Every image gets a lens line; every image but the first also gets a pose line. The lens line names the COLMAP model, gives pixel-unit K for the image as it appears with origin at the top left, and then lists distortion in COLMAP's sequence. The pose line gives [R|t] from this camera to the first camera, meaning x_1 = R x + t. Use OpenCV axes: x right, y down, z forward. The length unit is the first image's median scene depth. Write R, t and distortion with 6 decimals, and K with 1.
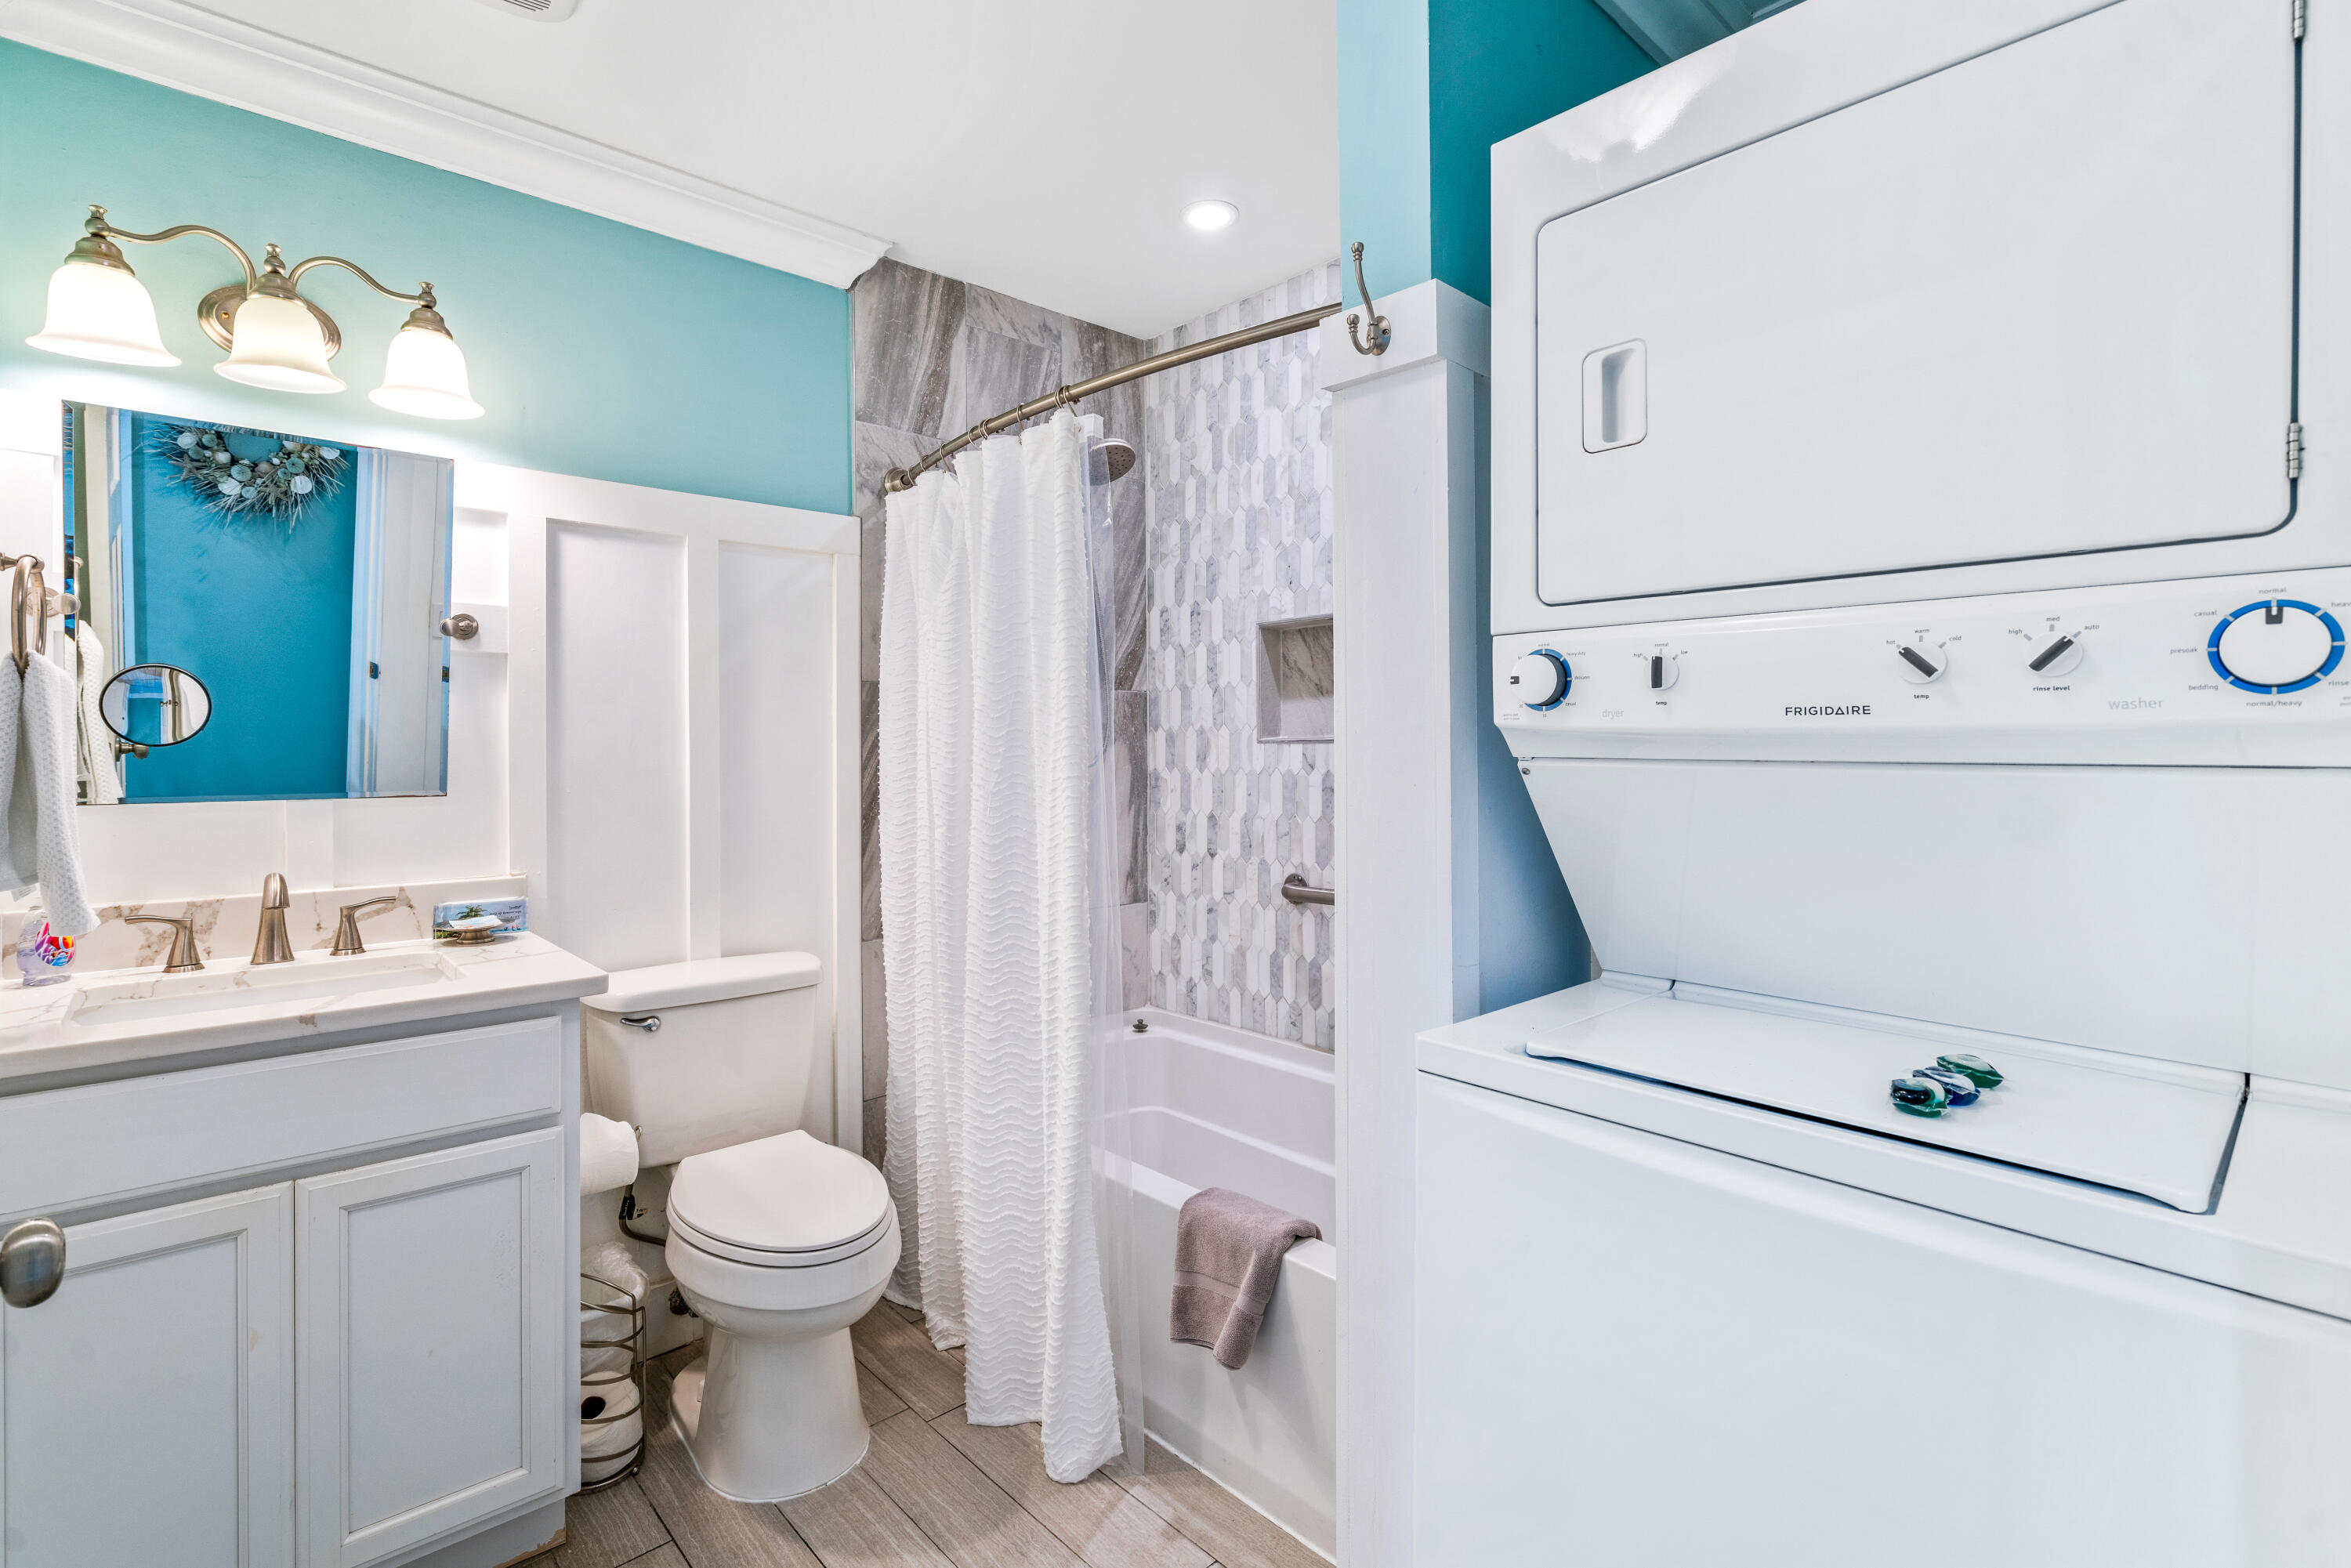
lens RADIAL K [[1087.3, 0, 1148.5], [0, 1087.3, 778.2], [0, 0, 1]] dist [-0.000673, 0.001278]
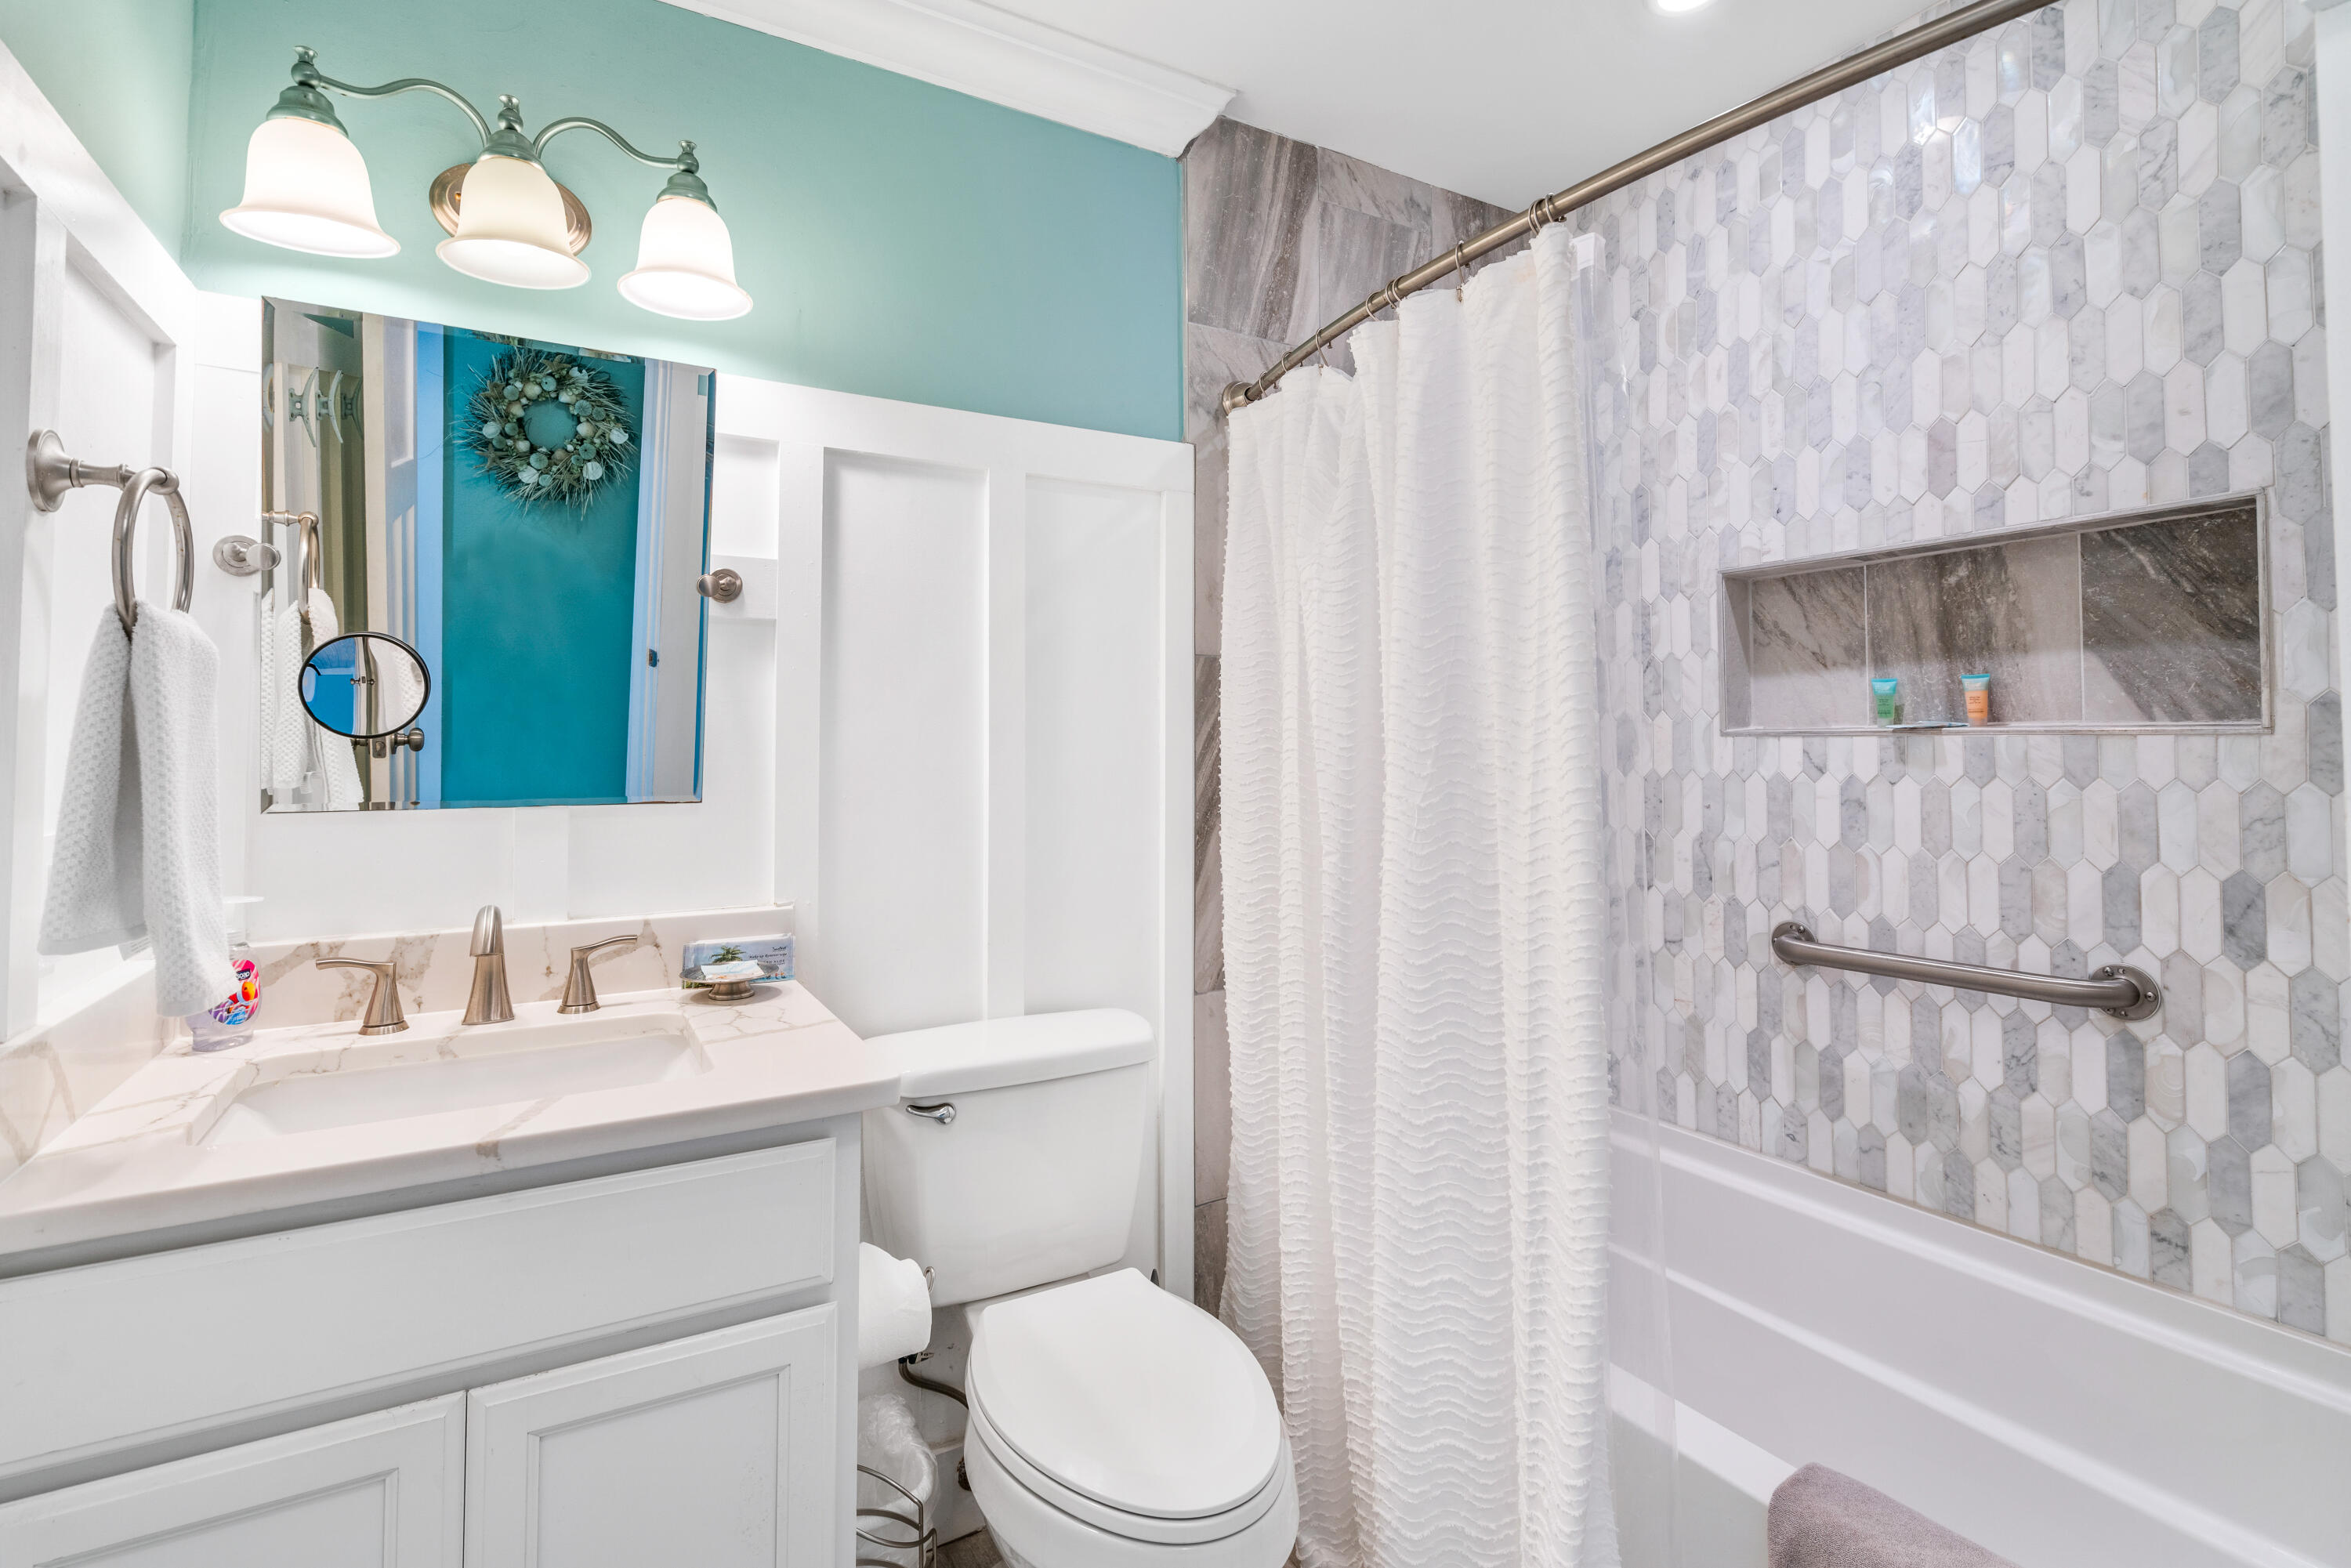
lens RADIAL K [[1110.7, 0, 1158.0], [0, 1110.7, 746.0], [0, 0, 1]] dist [-0.000385, 0.000379]
pose [[0.978652, 0.003140, -0.205502, -0.143234], [-0.007780, 0.999733, -0.021776, -0.008156], [0.205378, 0.022910, 0.978414, 0.253554]]
